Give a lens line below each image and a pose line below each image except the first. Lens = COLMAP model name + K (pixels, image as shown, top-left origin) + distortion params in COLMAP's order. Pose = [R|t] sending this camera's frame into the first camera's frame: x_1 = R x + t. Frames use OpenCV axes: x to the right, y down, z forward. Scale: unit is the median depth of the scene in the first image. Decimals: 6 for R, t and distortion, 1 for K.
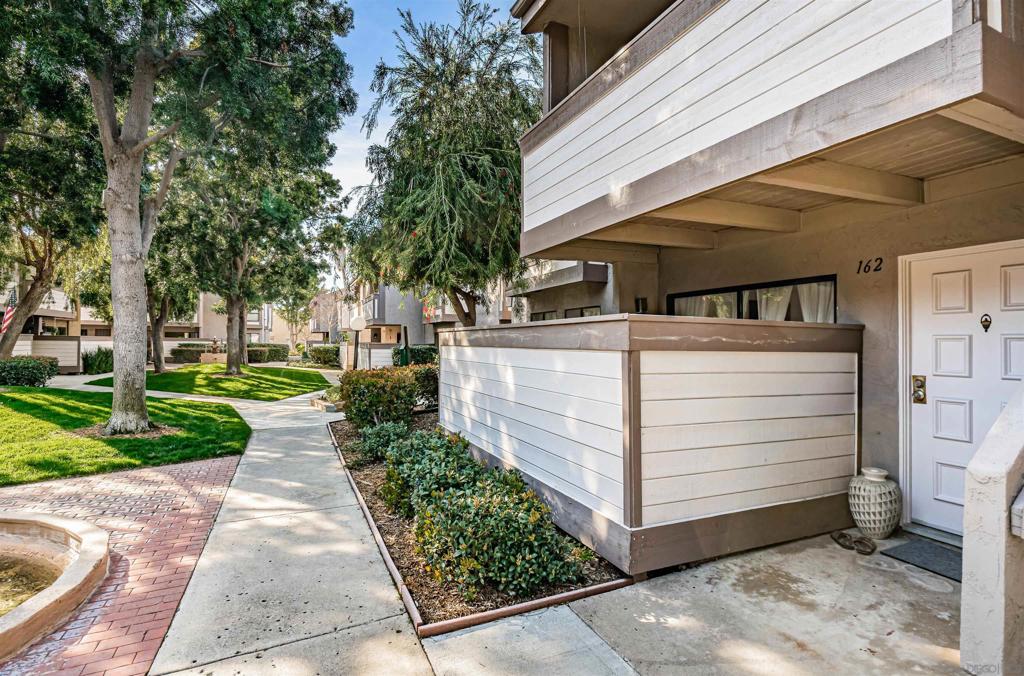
lens RADIAL K [[460.8, 0, 518.2], [0, 460.8, 339.8], [0, 0, 1]] dist [-0.015392, 0.004074]
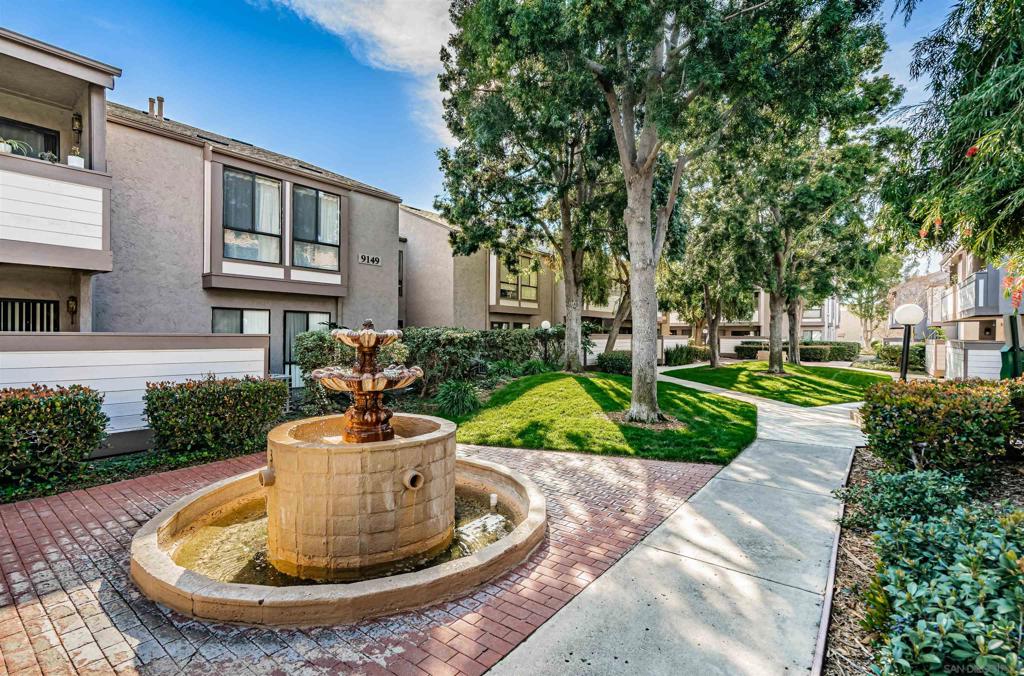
lens RADIAL K [[460.8, 0, 511.2], [0, 460.8, 346.9], [0, 0, 1]] dist [-0.015392, 0.004074]
pose [[0.443001, 0.012713, -0.896431, 0.017123], [0.005605, 0.999841, 0.016950, -0.001343], [0.896504, -0.012533, 0.442859, 0.202989]]
